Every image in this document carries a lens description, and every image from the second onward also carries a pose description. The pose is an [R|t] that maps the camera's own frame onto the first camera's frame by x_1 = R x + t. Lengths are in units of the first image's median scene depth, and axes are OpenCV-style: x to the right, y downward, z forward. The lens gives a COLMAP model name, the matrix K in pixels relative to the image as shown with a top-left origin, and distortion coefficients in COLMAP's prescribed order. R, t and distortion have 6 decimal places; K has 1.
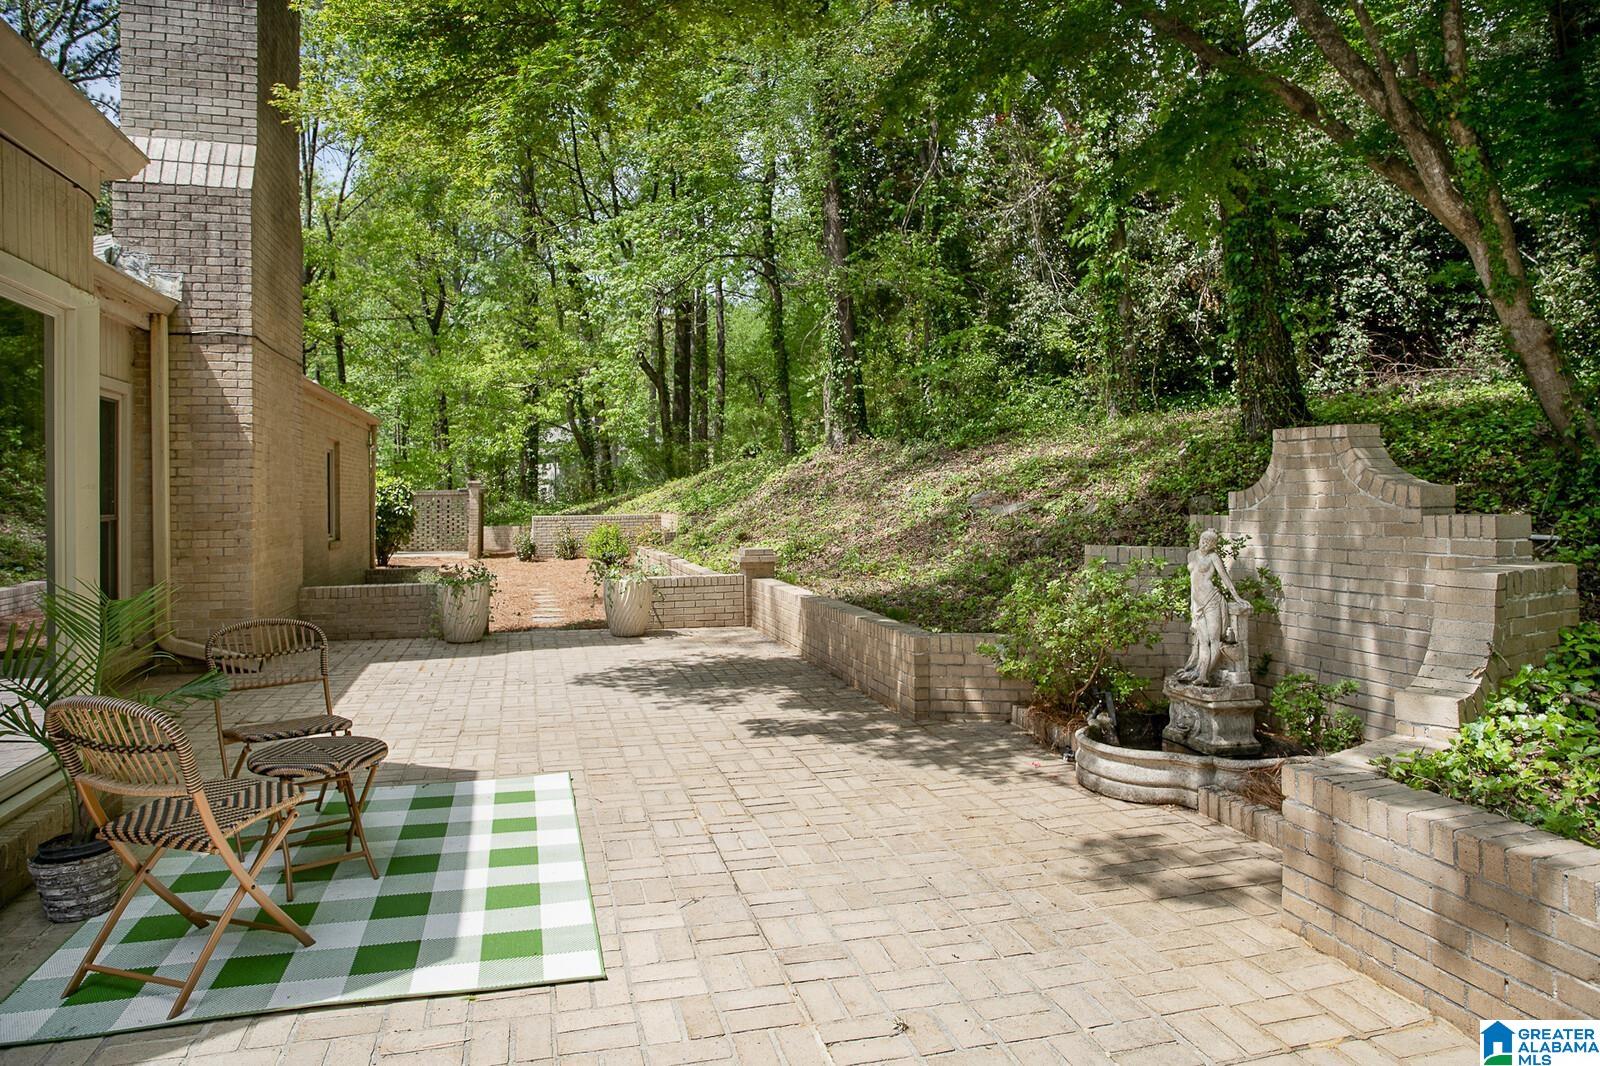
lens RADIAL K [[1009.9, 0, 803.2], [0, 1009.9, 470.8], [0, 0, 1]] dist [-0.035530, 0.048341]
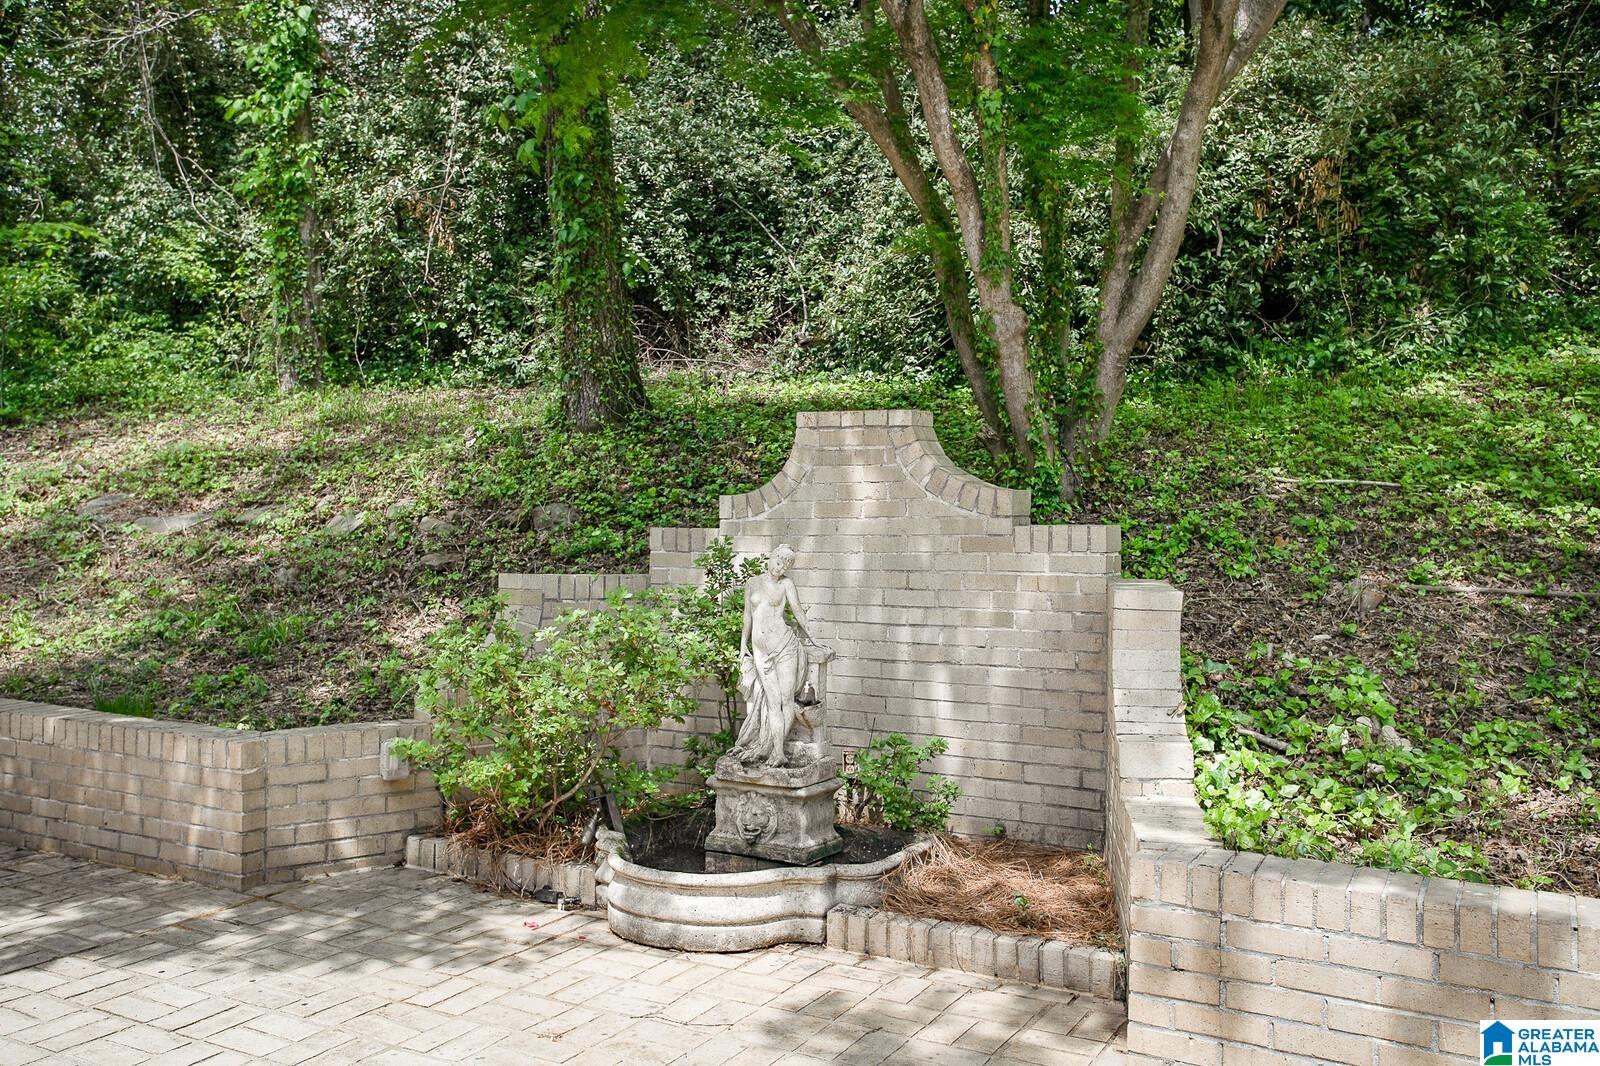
lens RADIAL K [[1383.0, 0, 800.7], [0, 1383.0, 498.2], [0, 0, 1]] dist [0.008303, 0.011096]
pose [[0.714978, 0.019300, 0.698881, -0.245160], [-0.028770, 0.999584, 0.001829, 0.020769], [-0.698555, -0.021415, 0.715236, 0.266441]]
